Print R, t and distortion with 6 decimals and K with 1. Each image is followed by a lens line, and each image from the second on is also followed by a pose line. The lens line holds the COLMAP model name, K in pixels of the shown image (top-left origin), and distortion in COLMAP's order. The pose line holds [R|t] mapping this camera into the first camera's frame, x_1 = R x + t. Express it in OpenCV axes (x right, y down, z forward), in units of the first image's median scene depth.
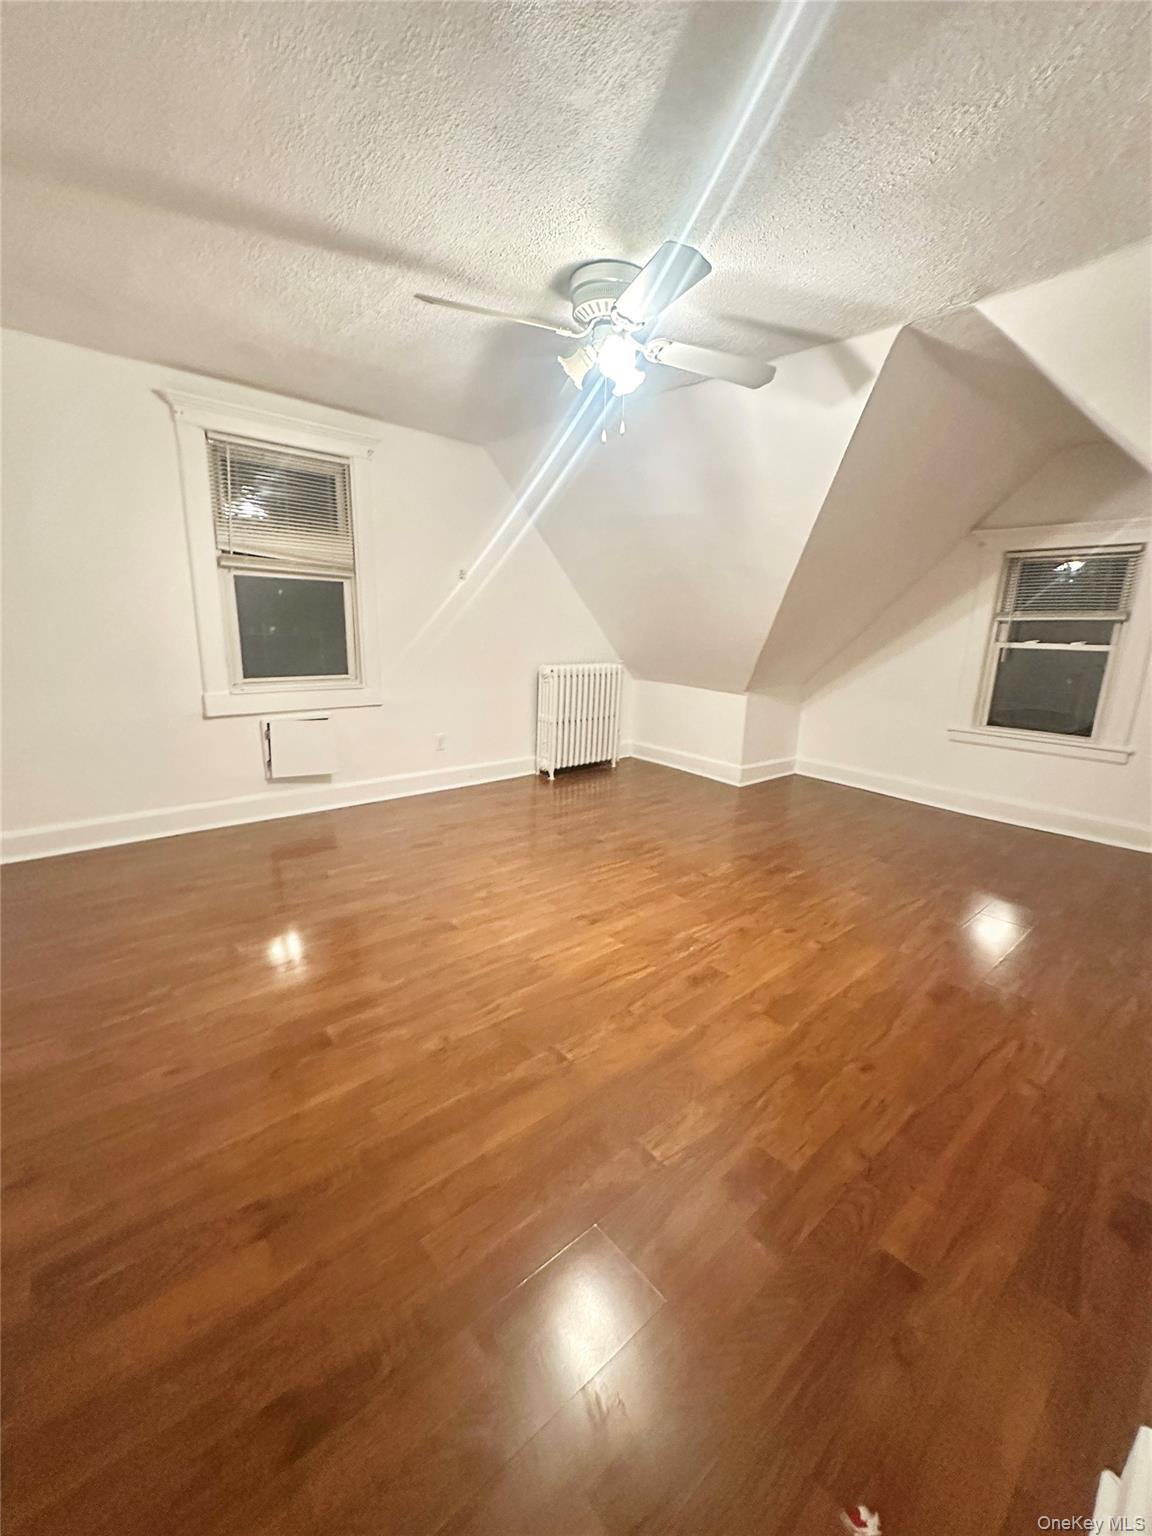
lens RADIAL K [[610.5, 0, 576.0], [0, 610.5, 768.0], [0, 0, 1]] dist [-0.001565, 0.000003]
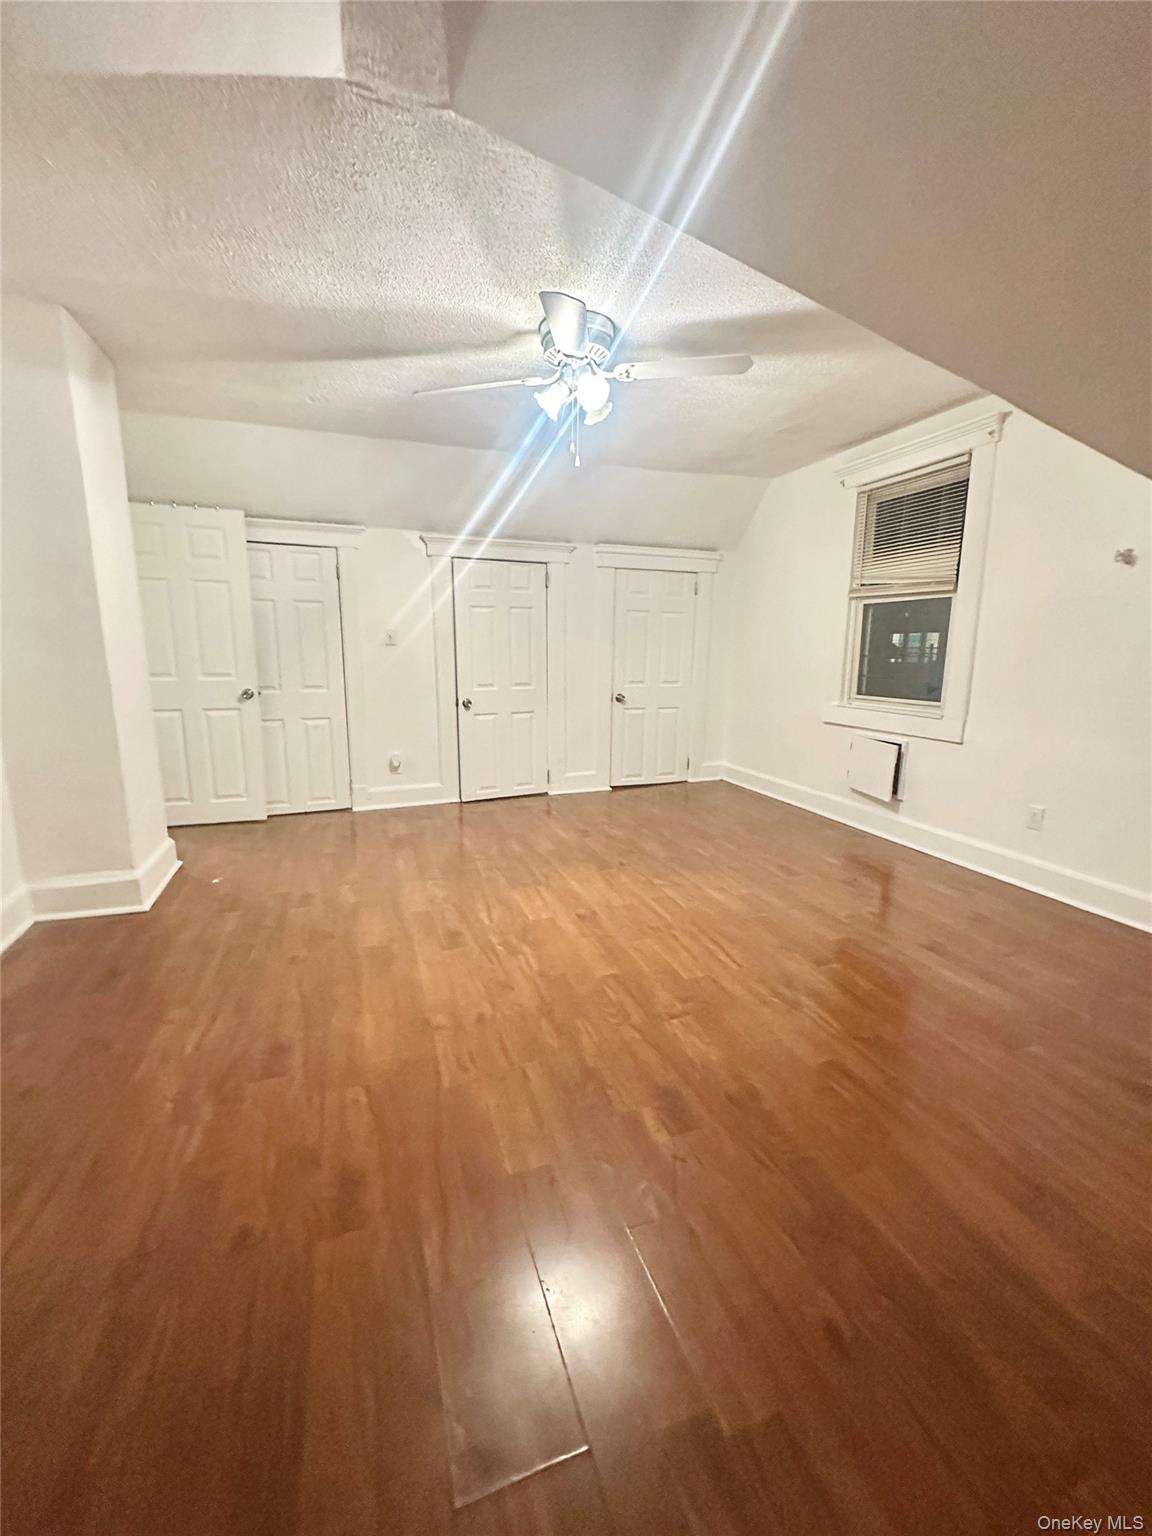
lens RADIAL K [[610.5, 0, 576.0], [0, 610.5, 768.0], [0, 0, 1]] dist [-0.001565, 0.000003]
pose [[-0.354191, 0.151414, -0.922834, 0.912423], [-0.229839, 0.942444, 0.242846, -0.225765], [0.906489, 0.298117, -0.299004, 1.179874]]
